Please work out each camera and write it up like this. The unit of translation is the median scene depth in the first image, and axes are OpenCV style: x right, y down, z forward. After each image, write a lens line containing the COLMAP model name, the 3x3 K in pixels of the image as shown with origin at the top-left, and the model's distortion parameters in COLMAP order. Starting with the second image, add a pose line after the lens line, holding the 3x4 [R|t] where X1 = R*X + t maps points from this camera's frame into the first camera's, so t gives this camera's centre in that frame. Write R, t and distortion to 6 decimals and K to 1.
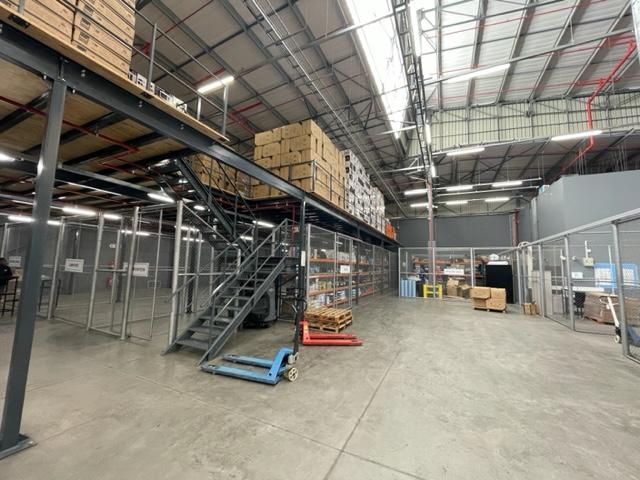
lens RADIAL K [[257.3, 0, 321.2], [0, 257.3, 238.4], [0, 0, 1]] dist [-0.004827, -0.000245]
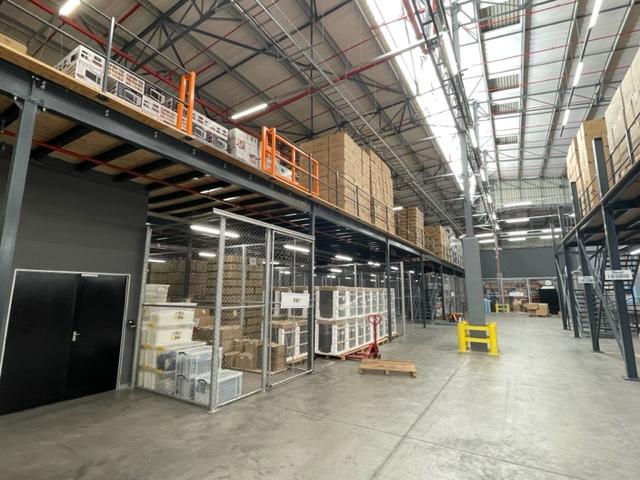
lens RADIAL K [[314.9, 0, 297.0], [0, 314.9, 237.0], [0, 0, 1]] dist [-0.017029, -0.000166]
pose [[0.989940, -0.046565, -0.133606, -0.438360], [0.038445, 0.997290, -0.062727, -0.122825], [0.136164, 0.056960, 0.989047, -0.879476]]
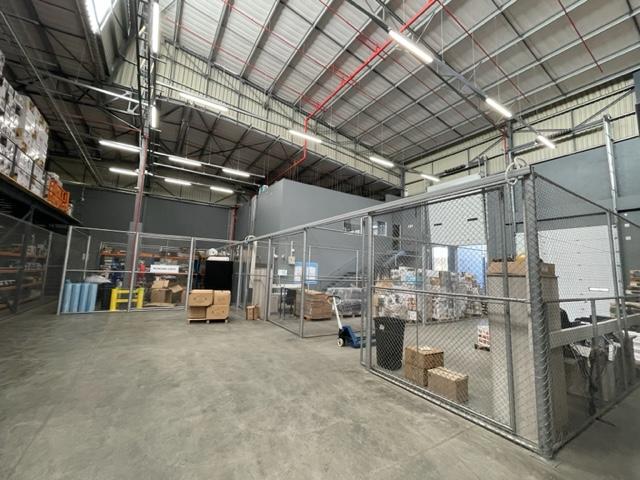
lens RADIAL K [[257.3, 0, 309.5], [0, 257.3, 240.9], [0, 0, 1]] dist [-0.004827, -0.000245]
pose [[0.538683, 0.091401, 0.837536, 0.121140], [-0.112120, 0.993033, -0.036258, 0.031621], [-0.835015, -0.074373, 0.545178, 0.264976]]
